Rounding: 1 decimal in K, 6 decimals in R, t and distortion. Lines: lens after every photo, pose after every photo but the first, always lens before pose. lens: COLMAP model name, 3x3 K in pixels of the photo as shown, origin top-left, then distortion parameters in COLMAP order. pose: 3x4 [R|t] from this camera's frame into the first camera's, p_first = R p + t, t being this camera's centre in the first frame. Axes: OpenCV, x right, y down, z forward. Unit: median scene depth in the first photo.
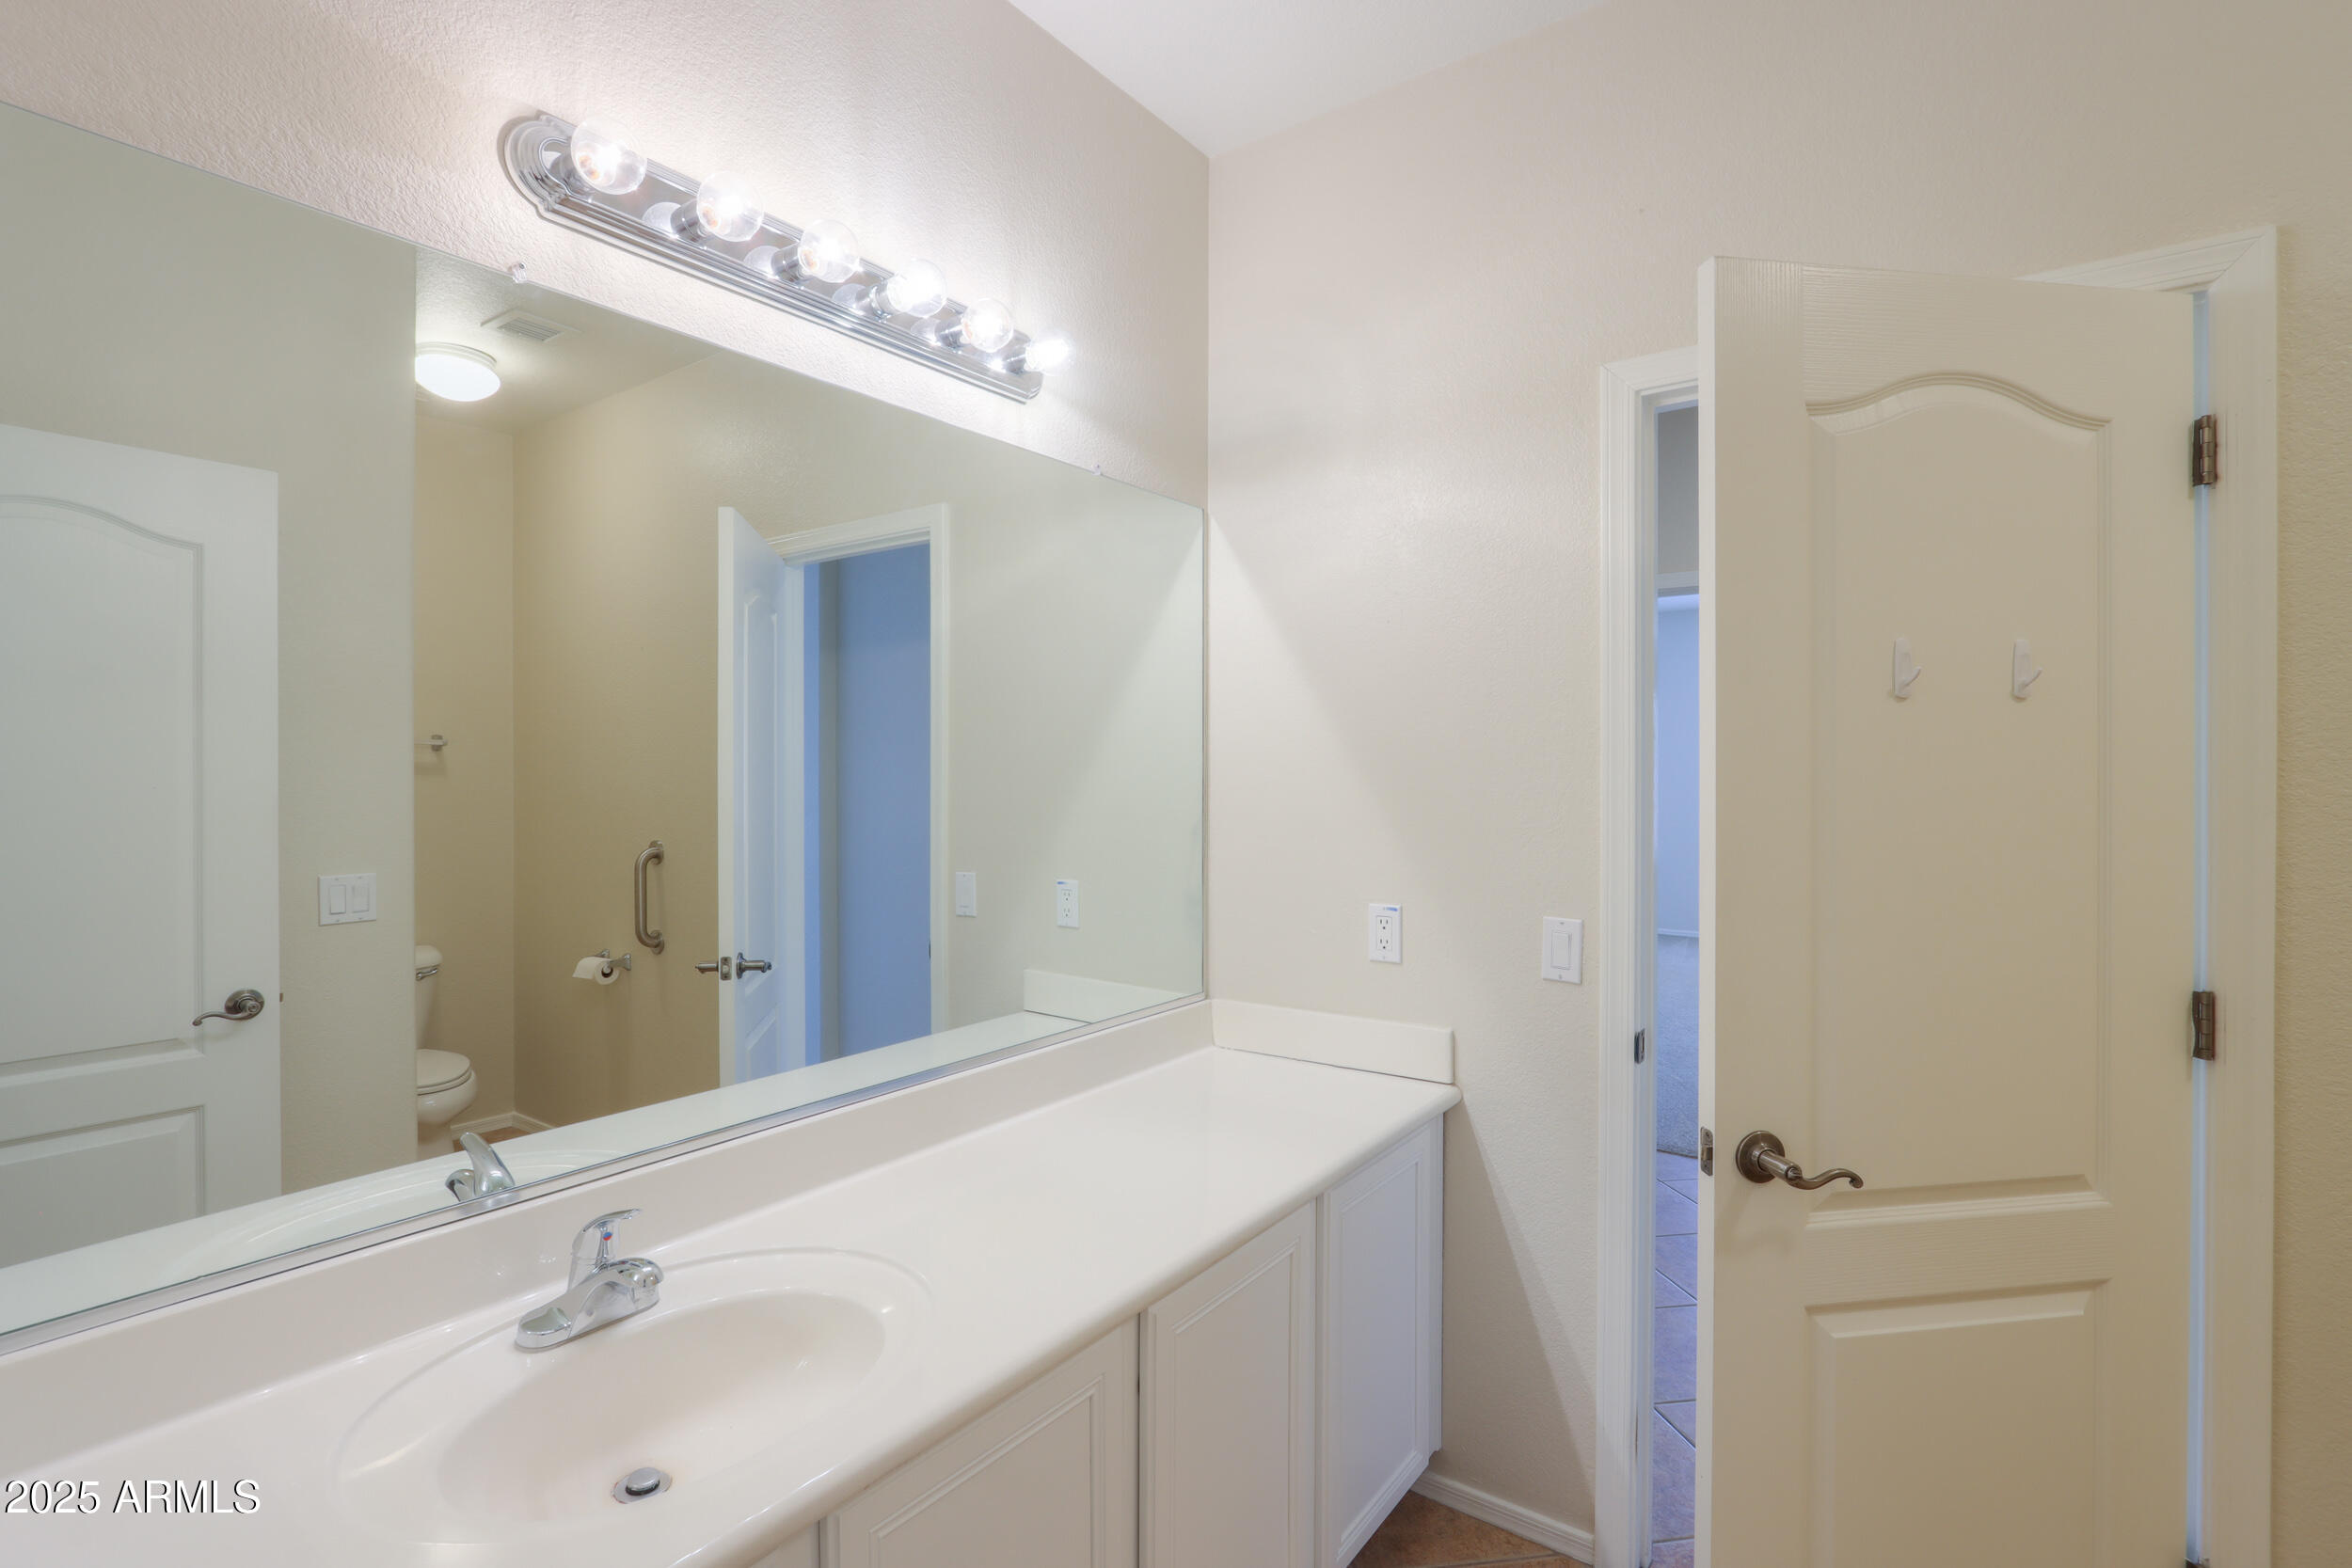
lens RADIAL K [[1112.7, 0, 1176.0], [0, 1112.7, 775.5], [0, 0, 1]] dist [-0.012025, 0.000387]
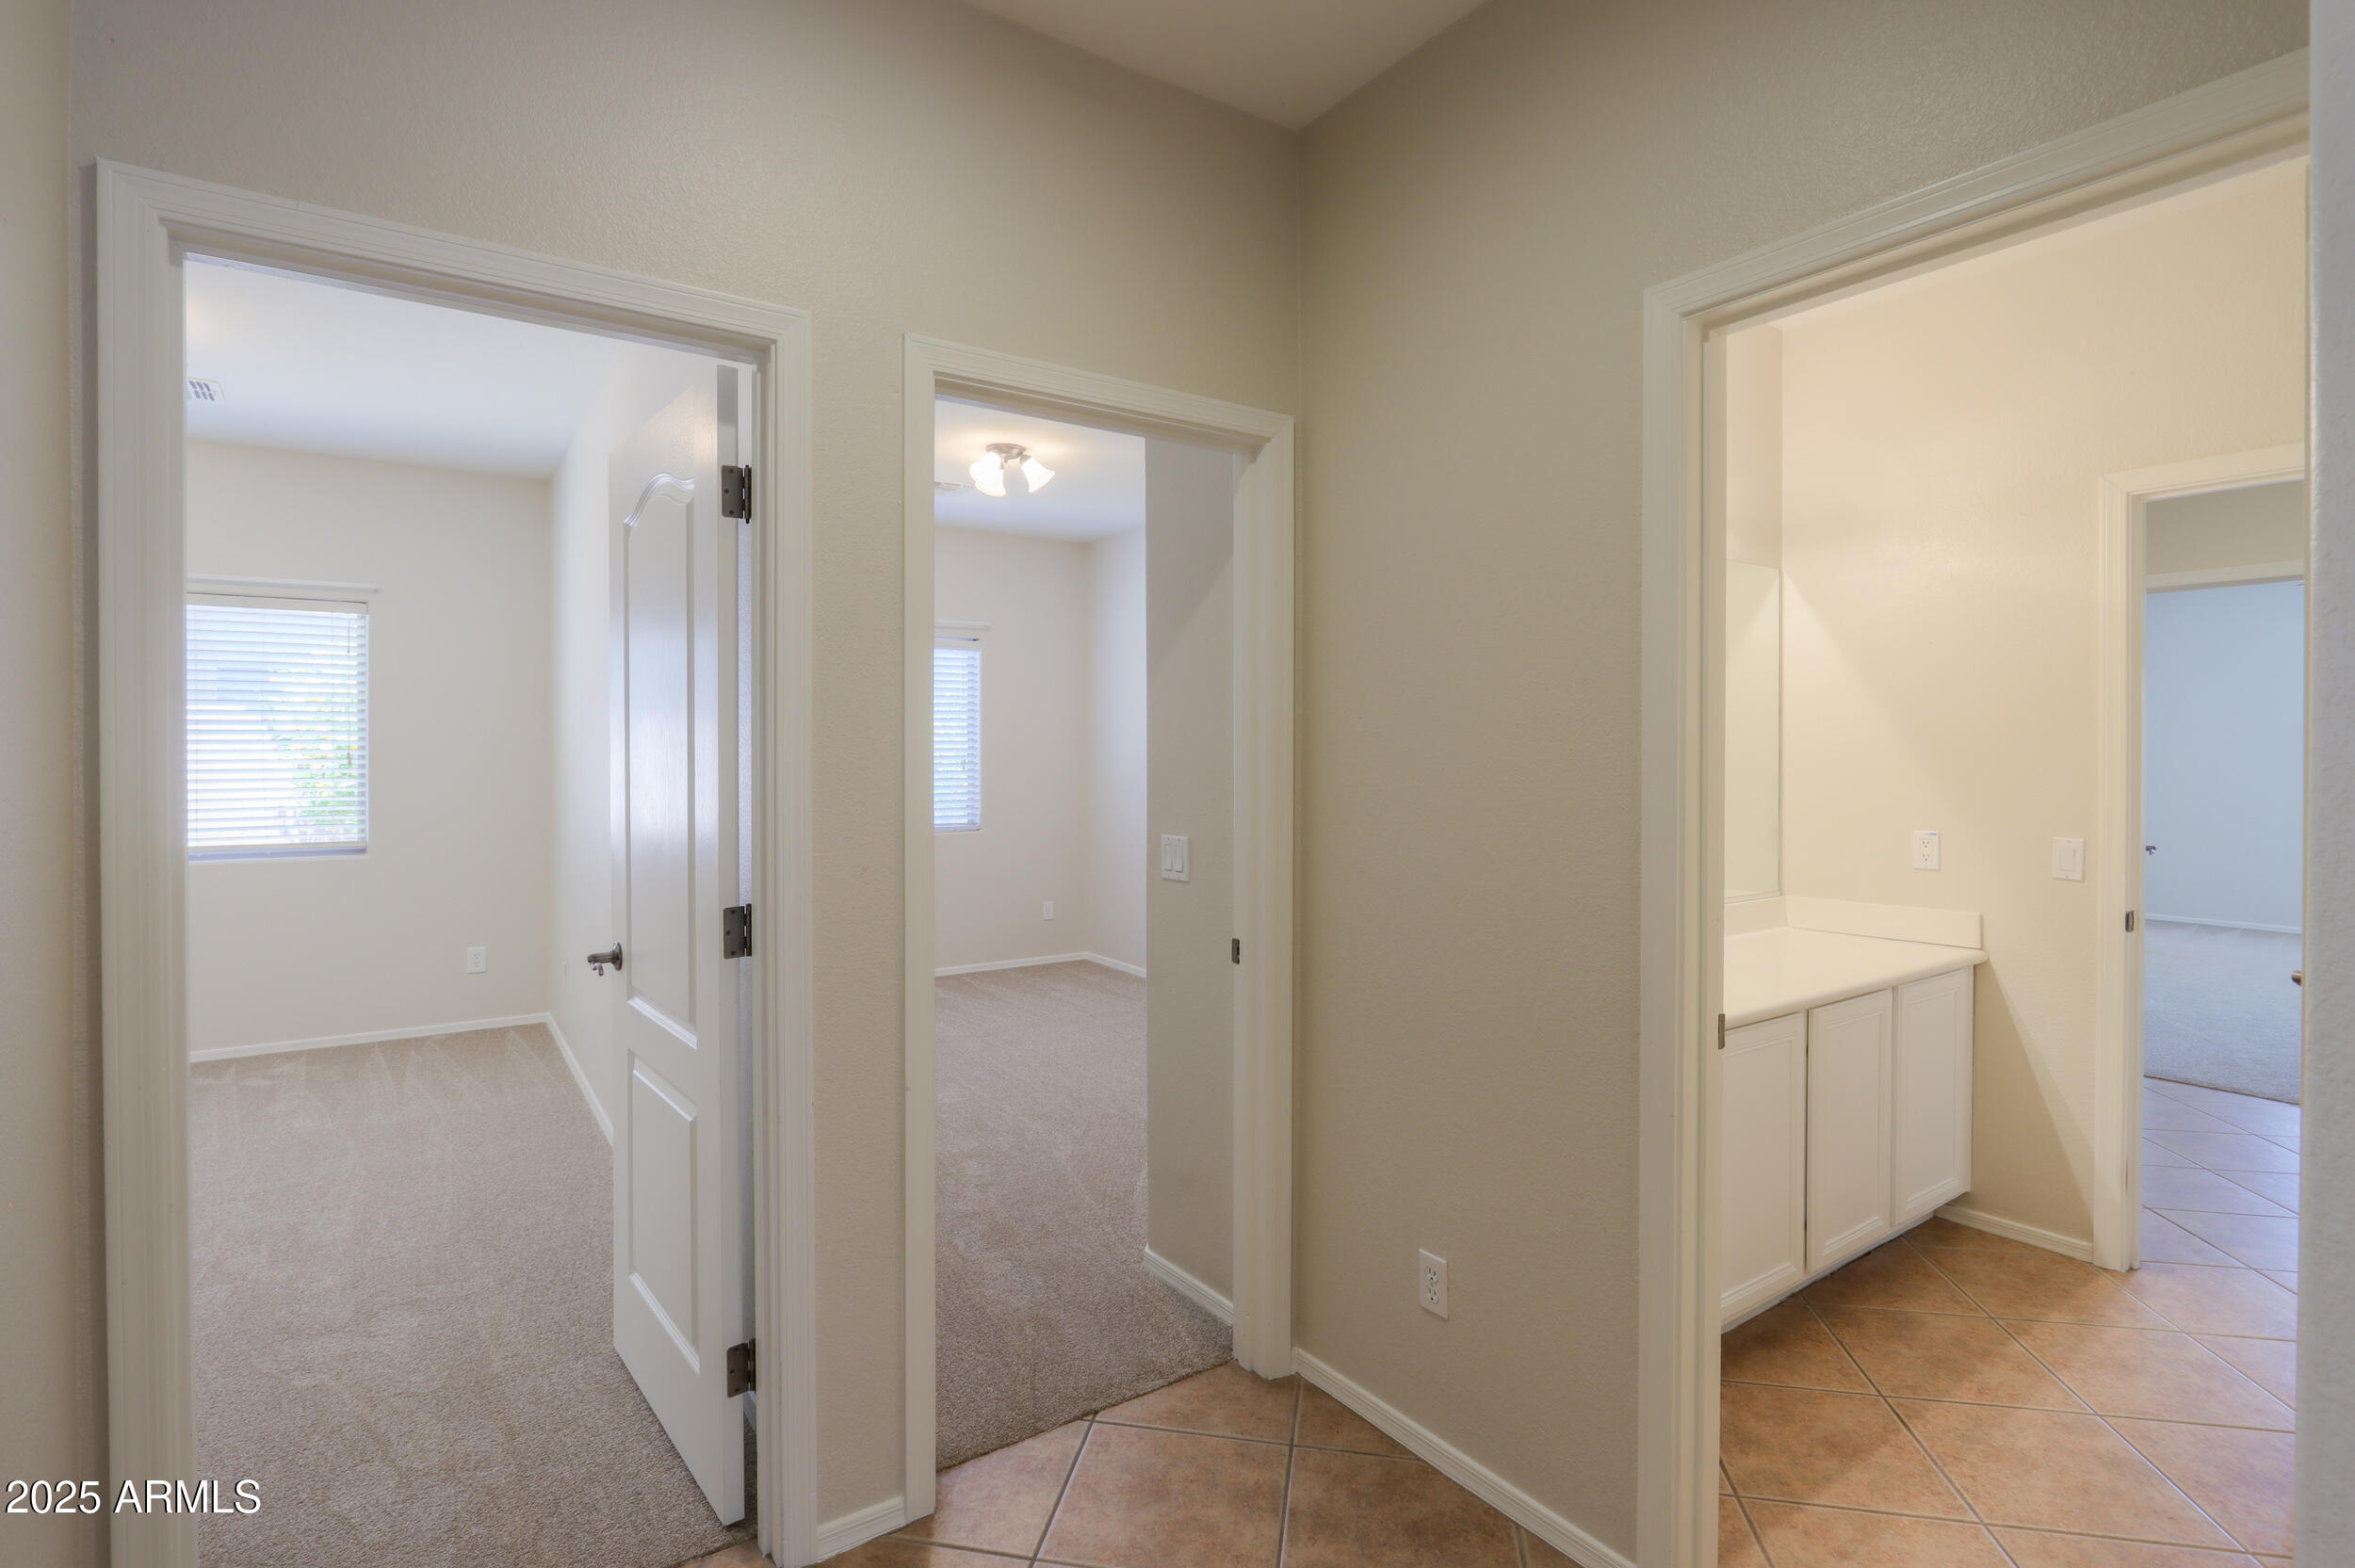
lens RADIAL K [[1114.1, 0, 1178.3], [0, 1114.1, 761.7], [0, 0, 1]] dist [-0.012025, 0.000387]
pose [[0.950613, -0.001020, -0.310378, -0.323572], [0.003146, 0.999975, 0.006348, 0.009790], [0.310364, -0.007011, 0.950592, -0.774711]]
